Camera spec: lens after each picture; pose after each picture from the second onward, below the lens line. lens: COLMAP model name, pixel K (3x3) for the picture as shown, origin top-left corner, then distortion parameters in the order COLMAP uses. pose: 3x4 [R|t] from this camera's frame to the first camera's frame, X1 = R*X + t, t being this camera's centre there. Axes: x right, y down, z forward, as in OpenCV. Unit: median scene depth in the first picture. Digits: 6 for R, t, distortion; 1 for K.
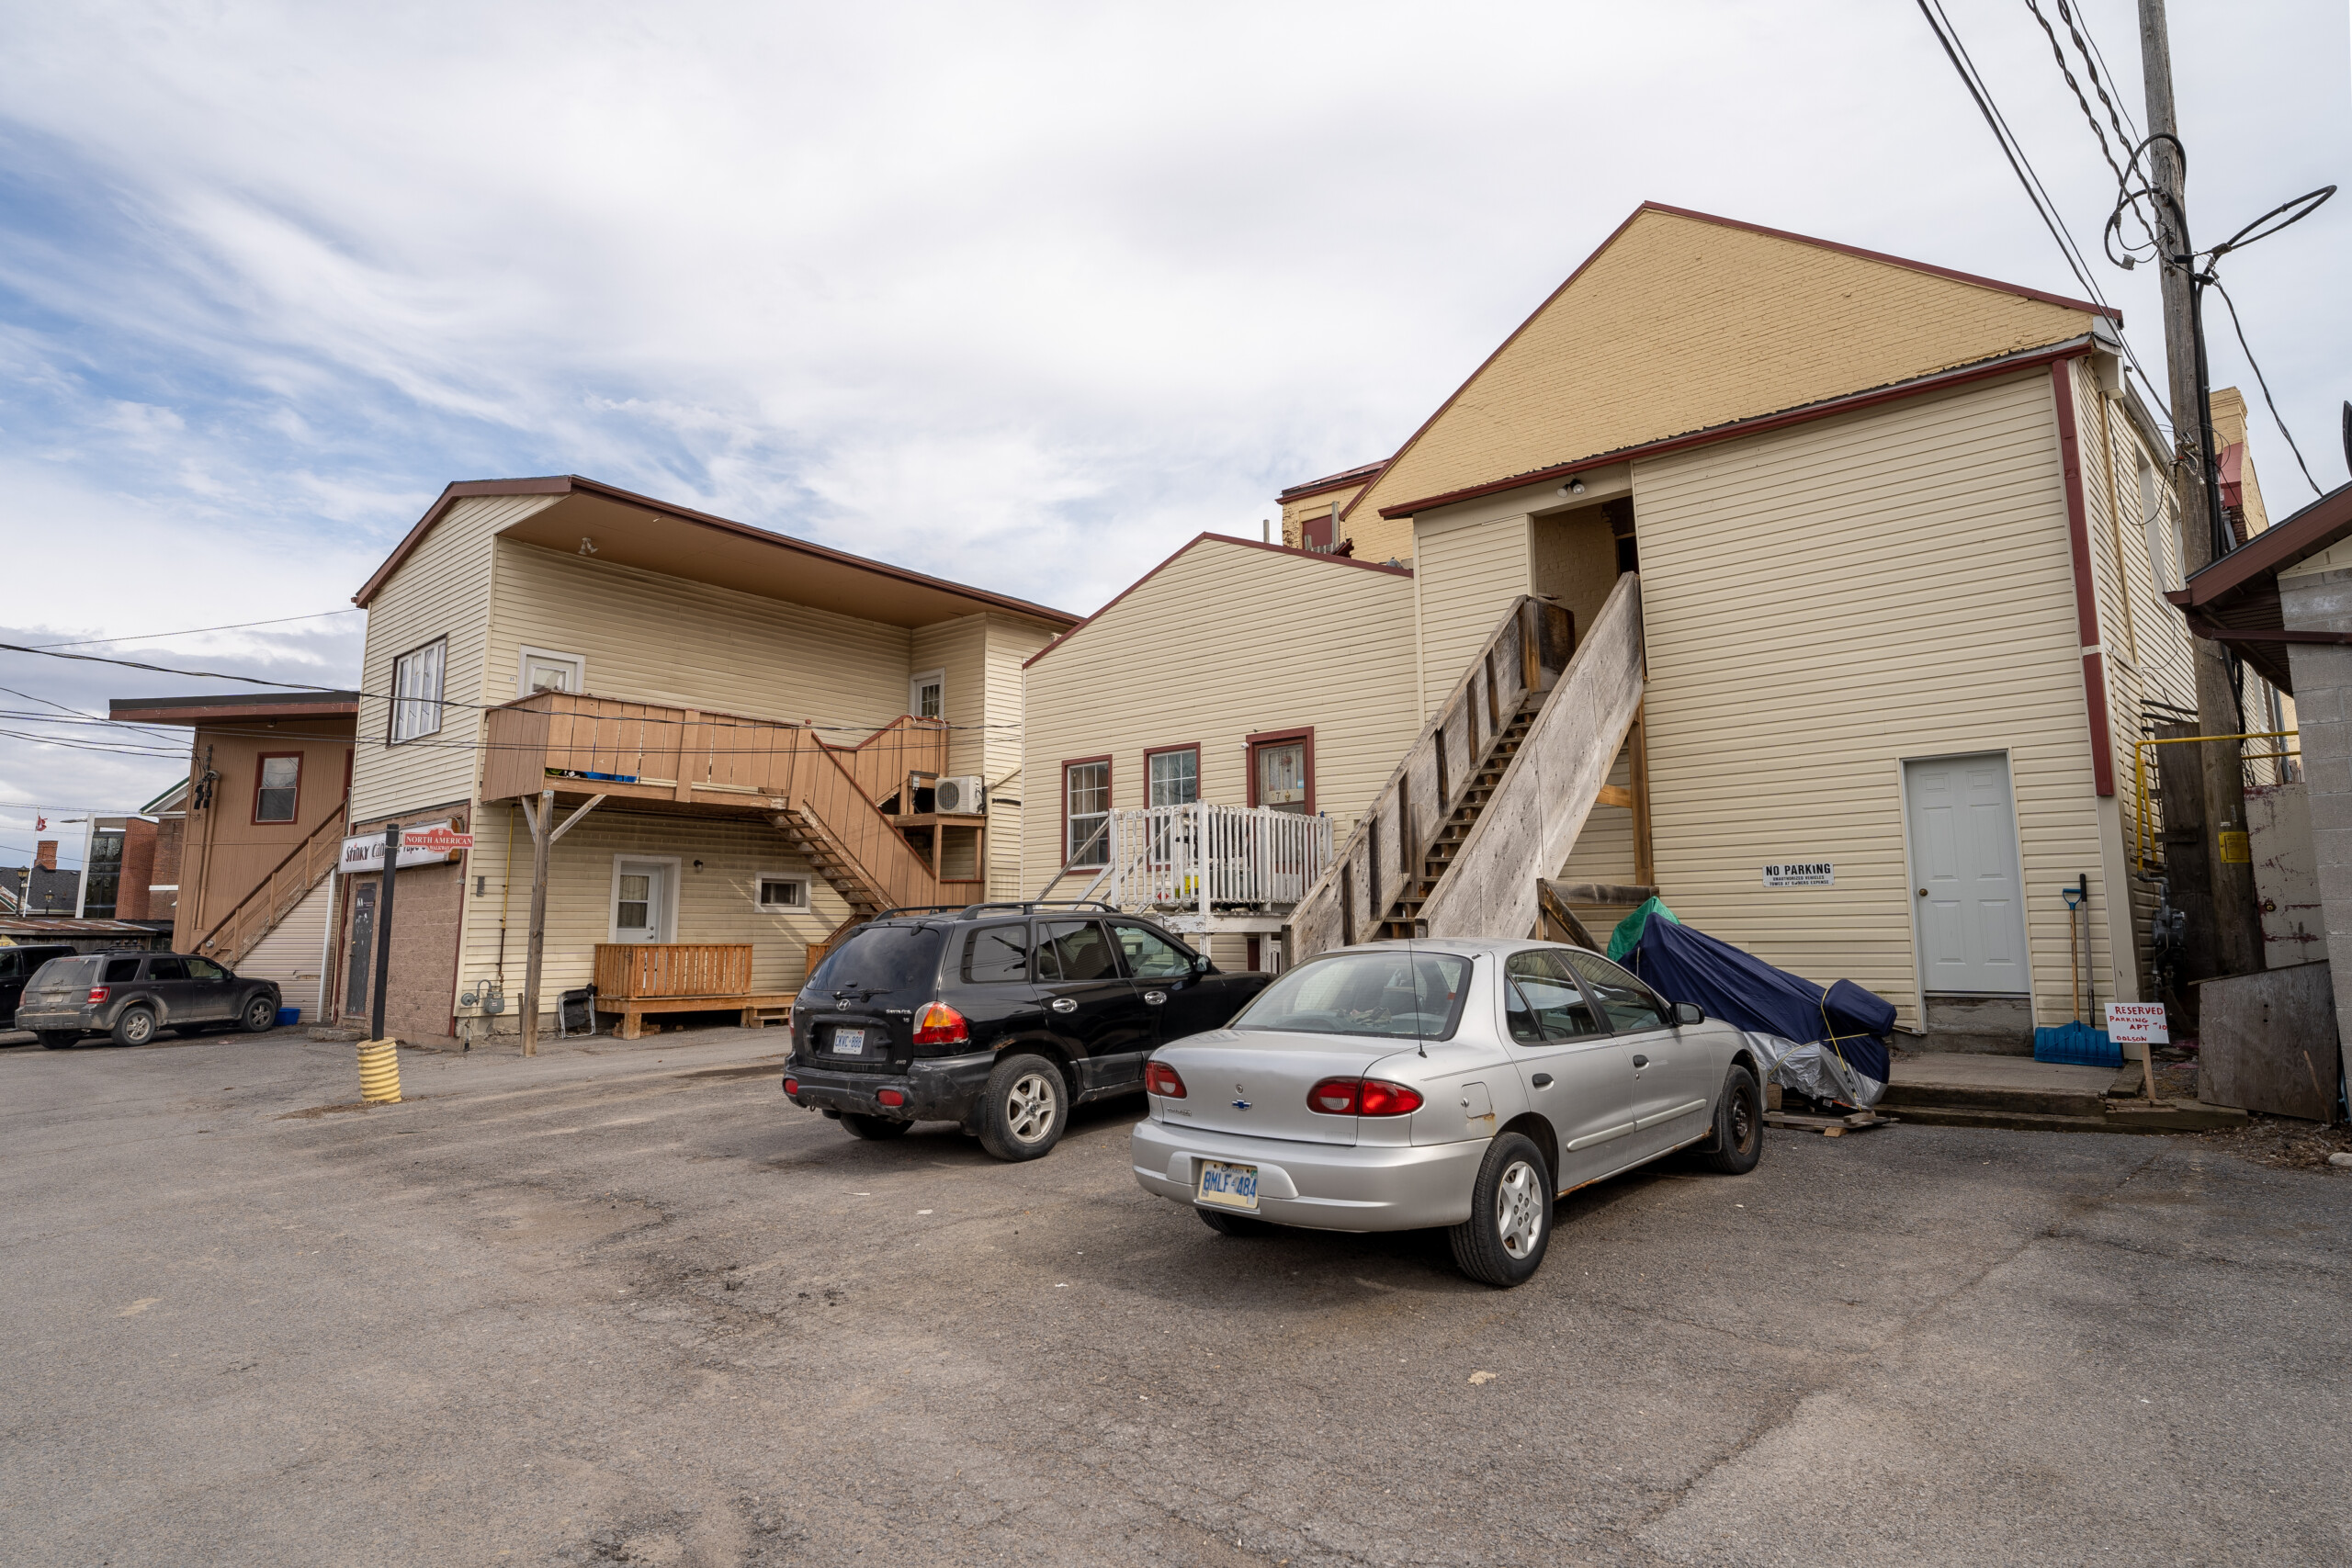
lens RADIAL K [[1235.7, 0, 1176.0], [0, 1235.7, 784.0], [0, 0, 1]] dist [-0.000768, 0.000062]
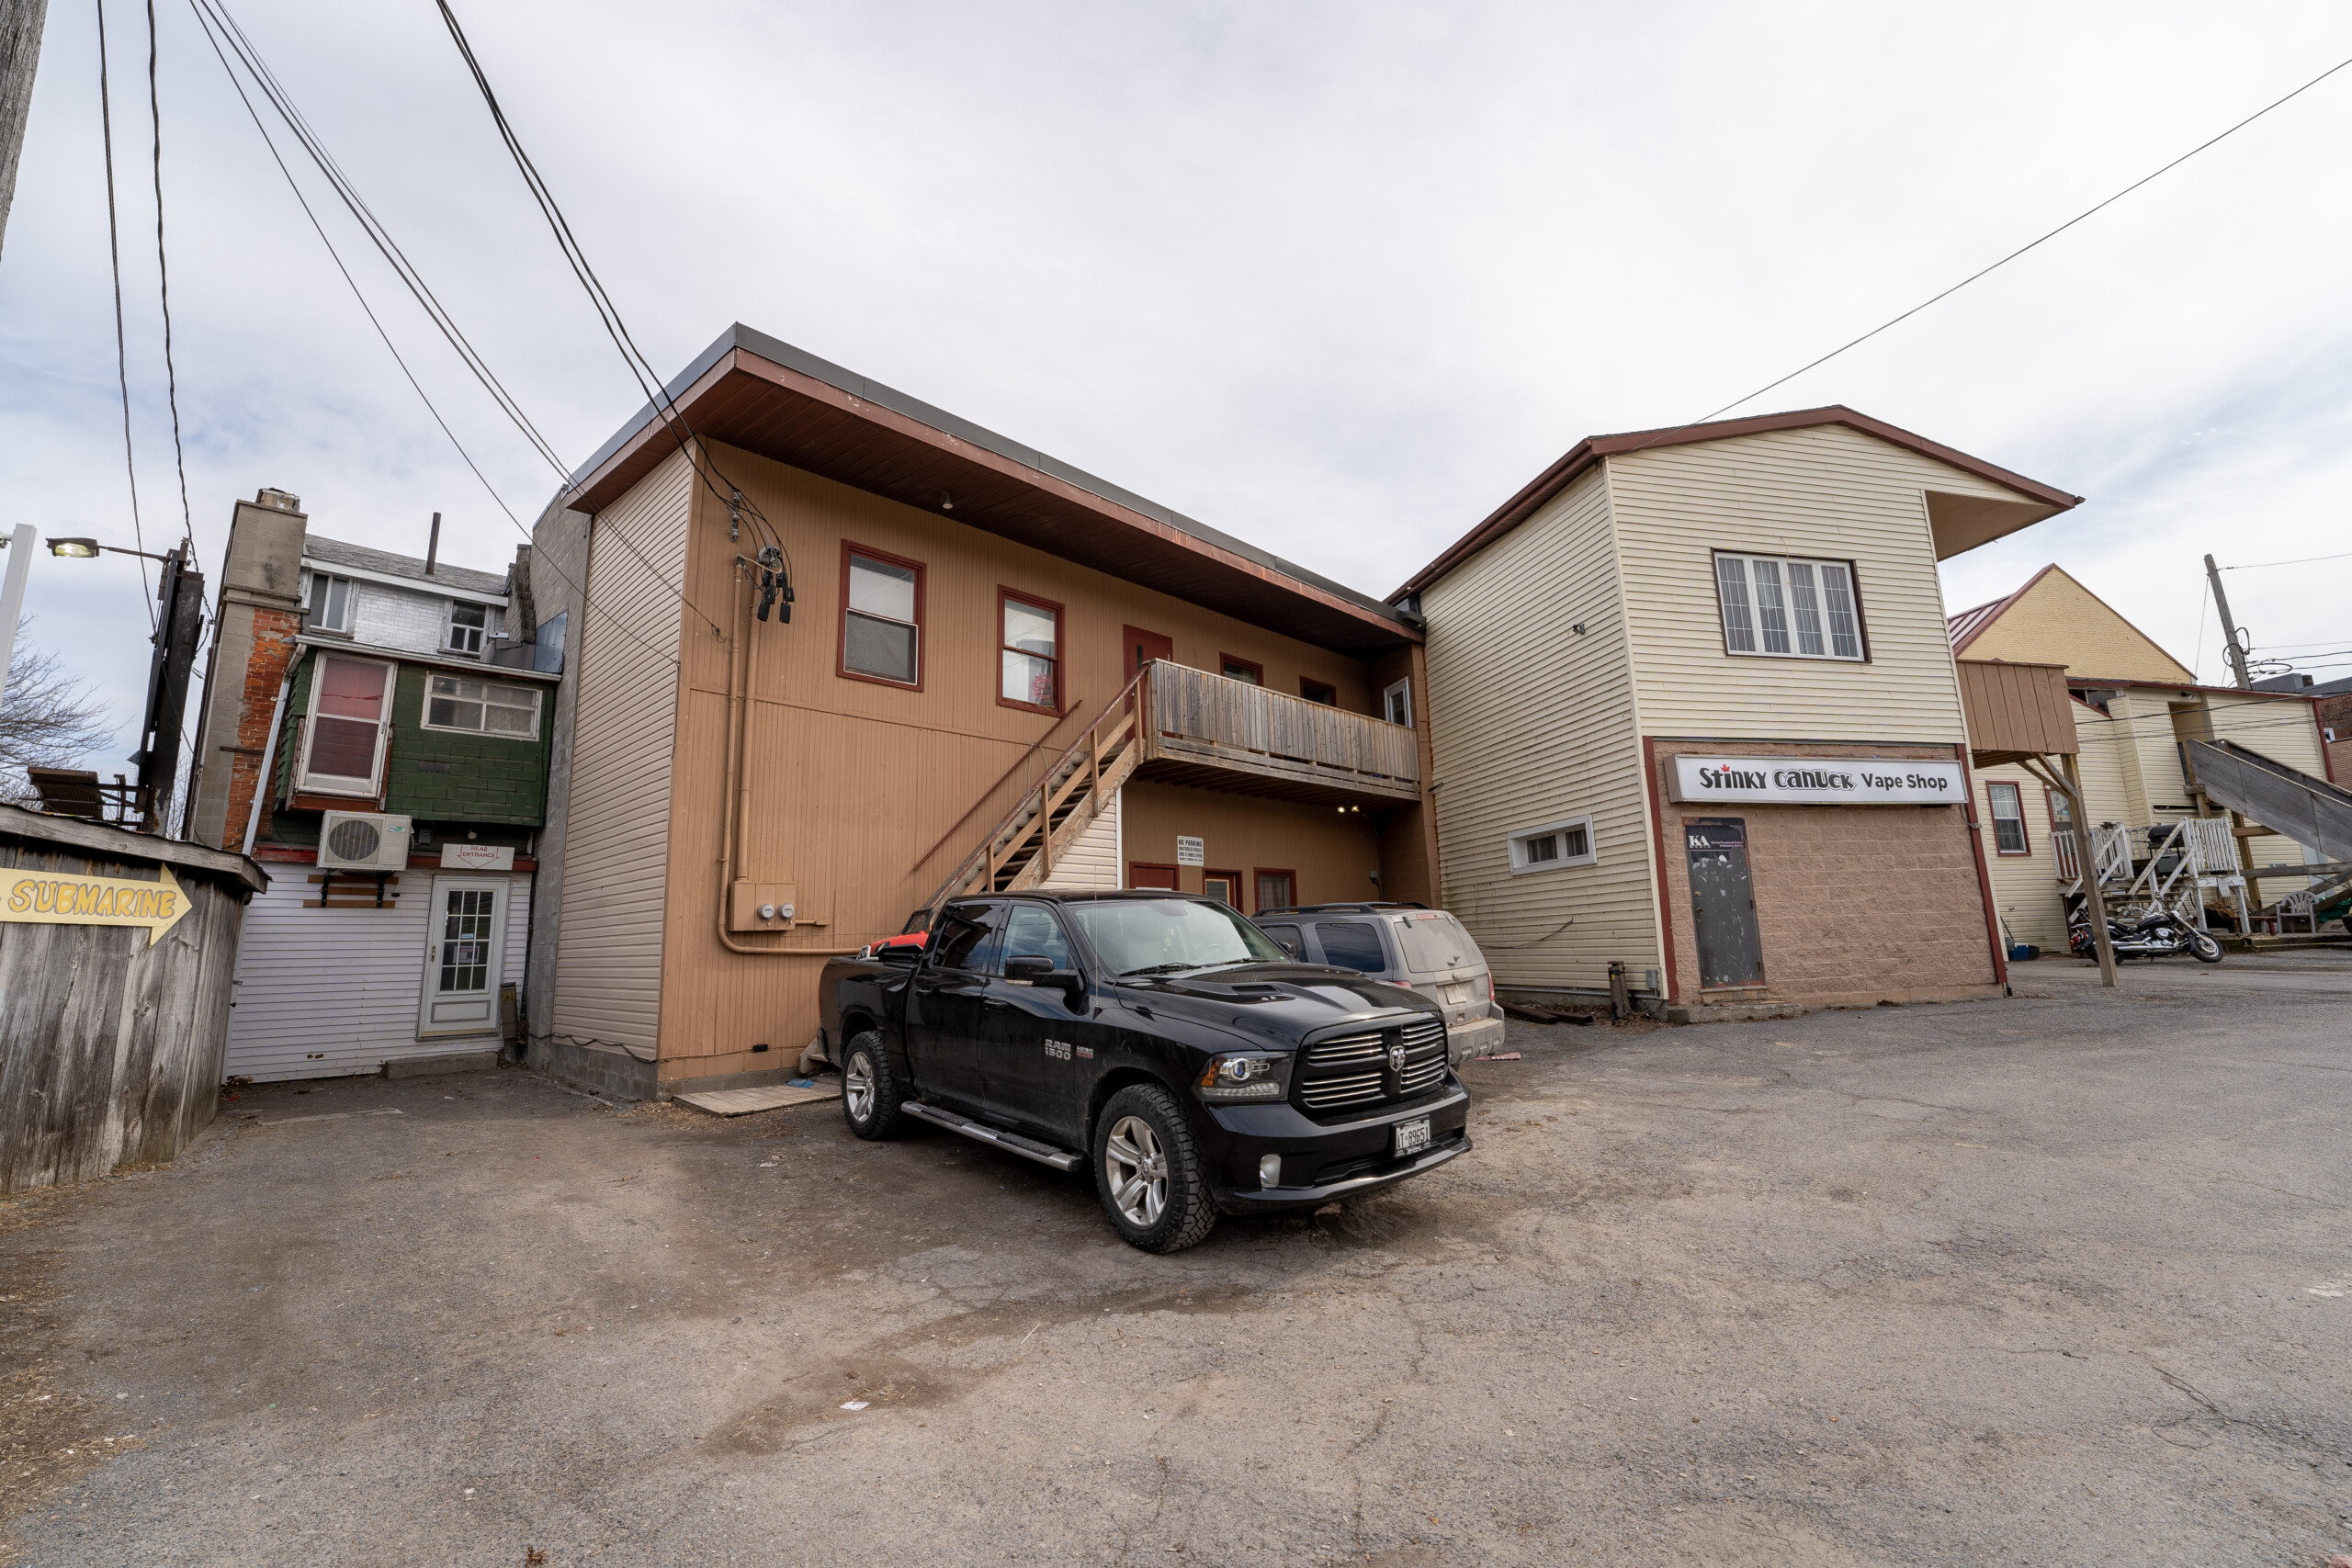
lens RADIAL K [[967.5, 0, 1176.2], [0, 967.5, 781.1], [0, 0, 1]] dist [-0.021140, 0.000405]
pose [[0.594879, 0.124873, 0.794056, -1.510338], [-0.075316, 0.992173, -0.099604, 0.161383], [-0.800279, -0.000553, 0.599628, 1.016793]]
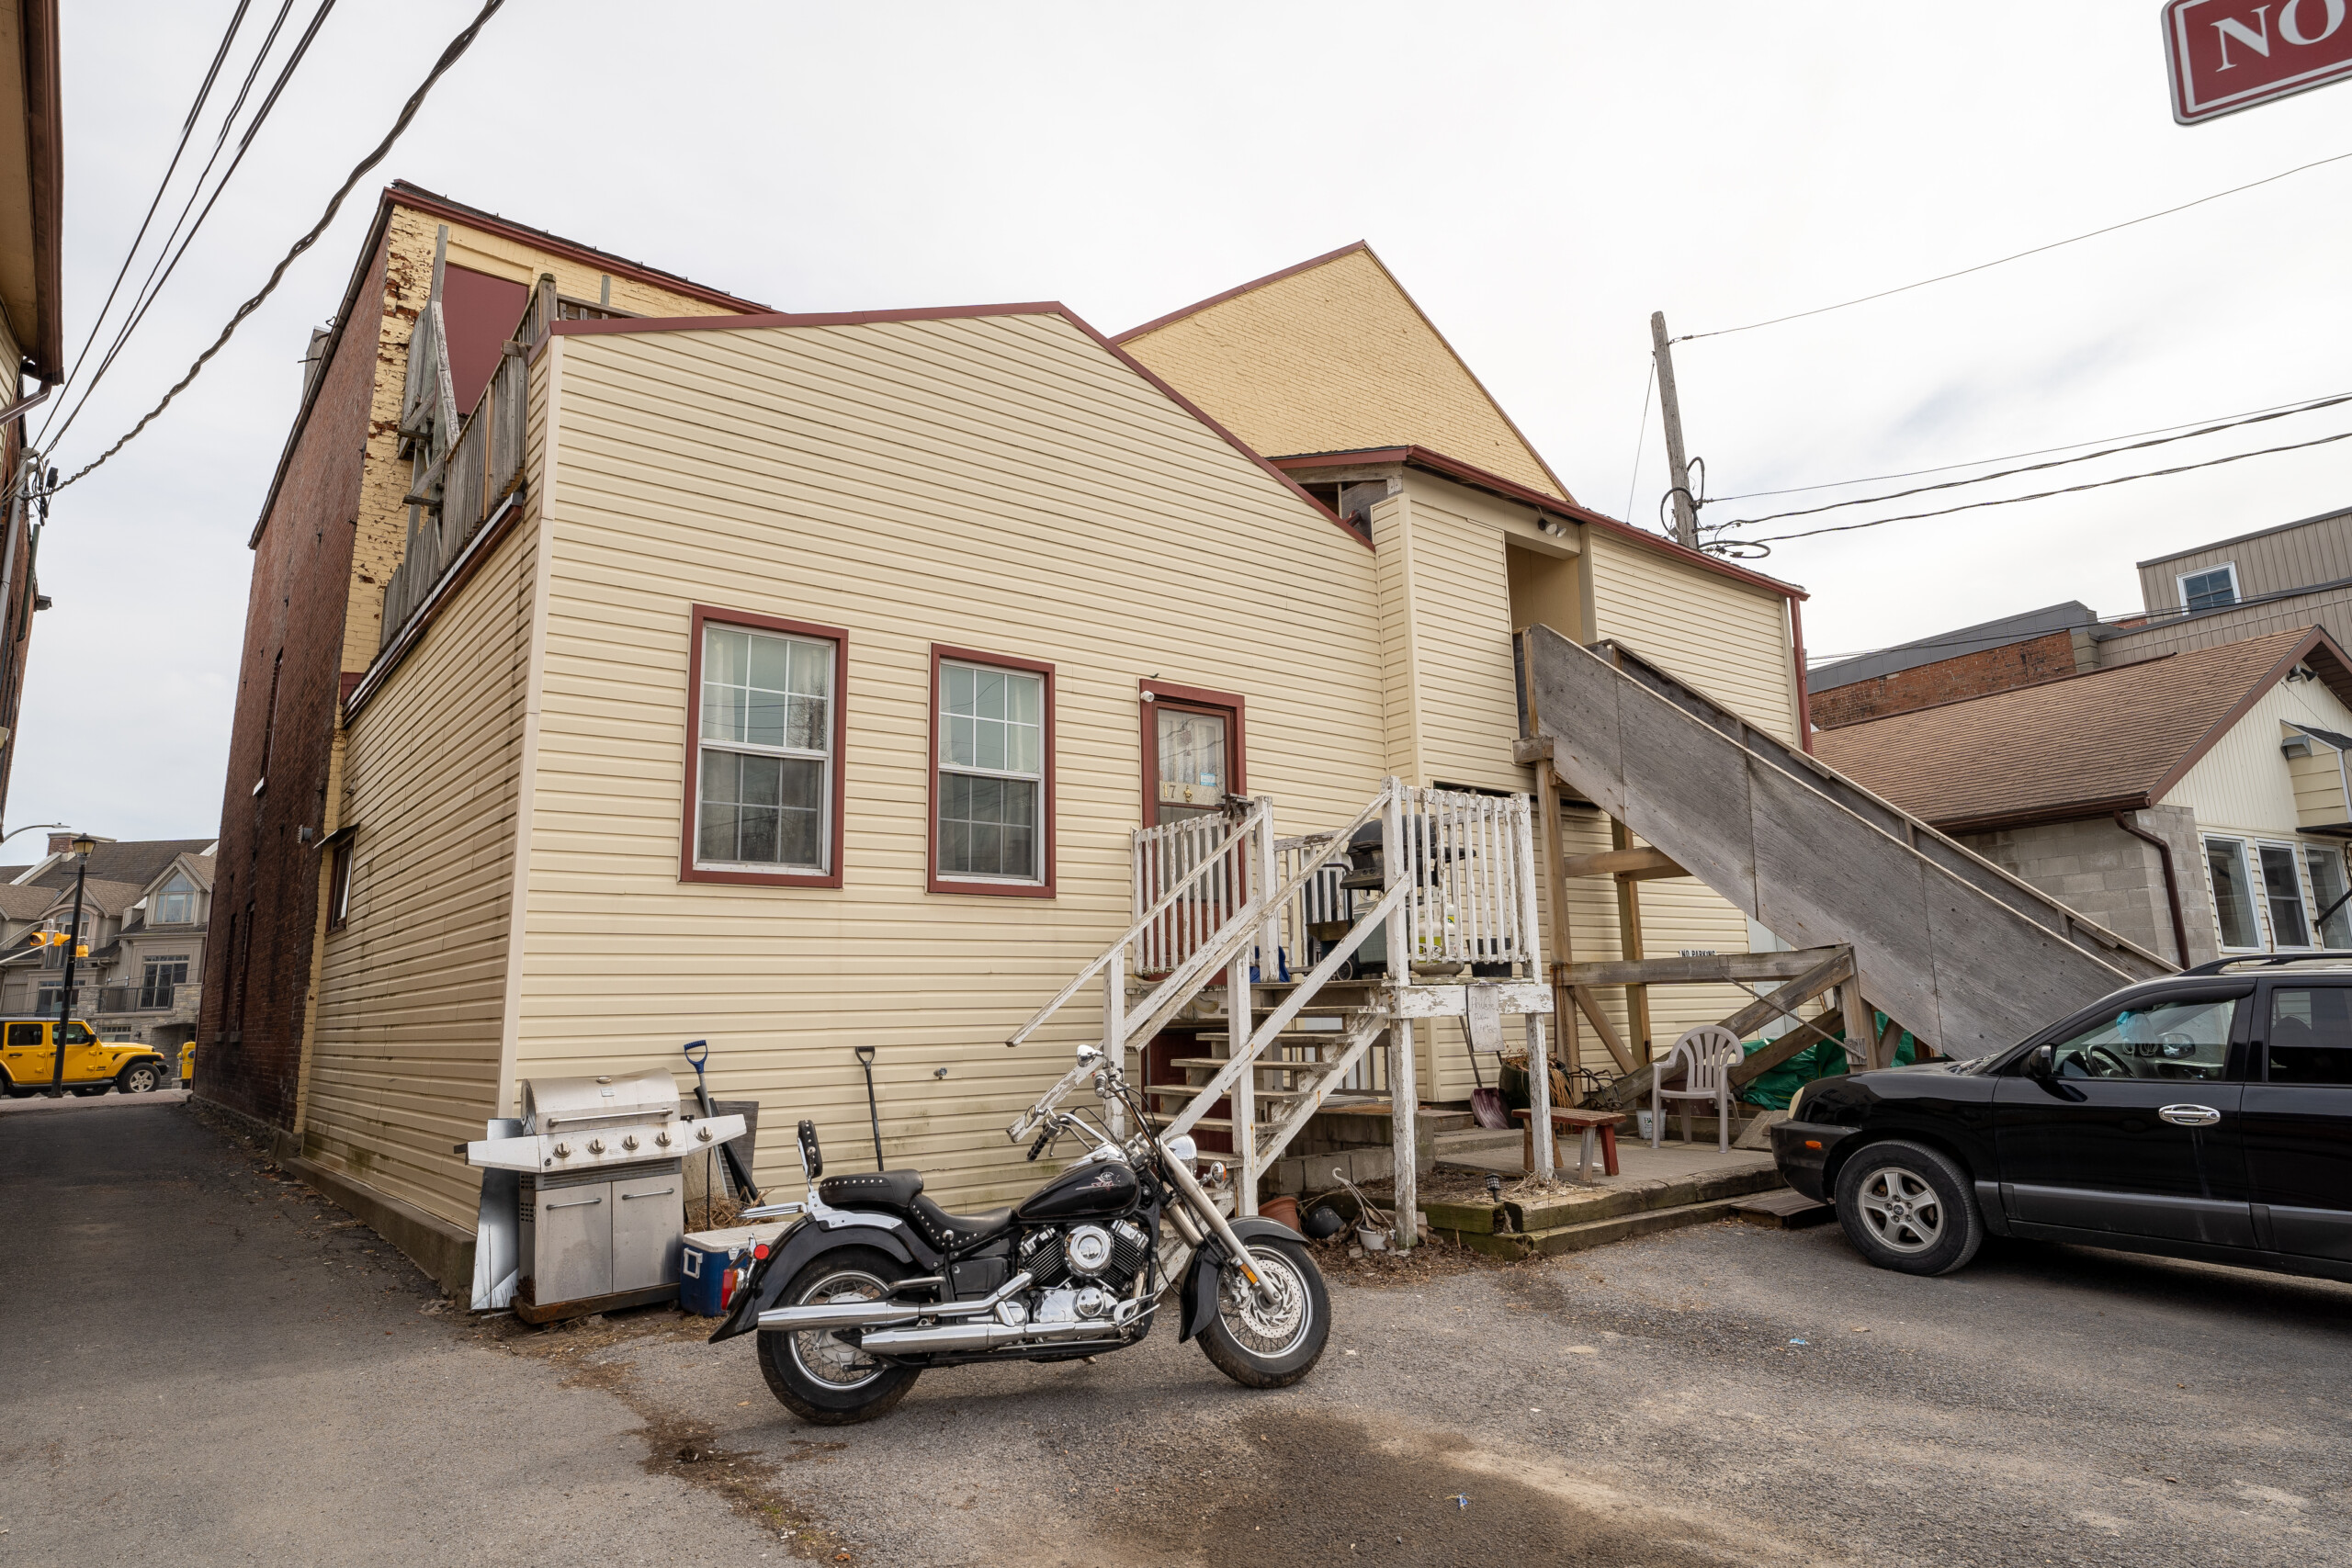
lens RADIAL K [[1336.9, 0, 1176.0], [0, 1336.9, 784.0], [0, 0, 1]] dist [0.001288, 0.000078]
pose [[0.212315, 0.169142, 0.962452, -0.466810], [-0.099112, 0.983555, -0.150987, 0.088862], [-0.972162, -0.063334, 0.225588, 0.725695]]
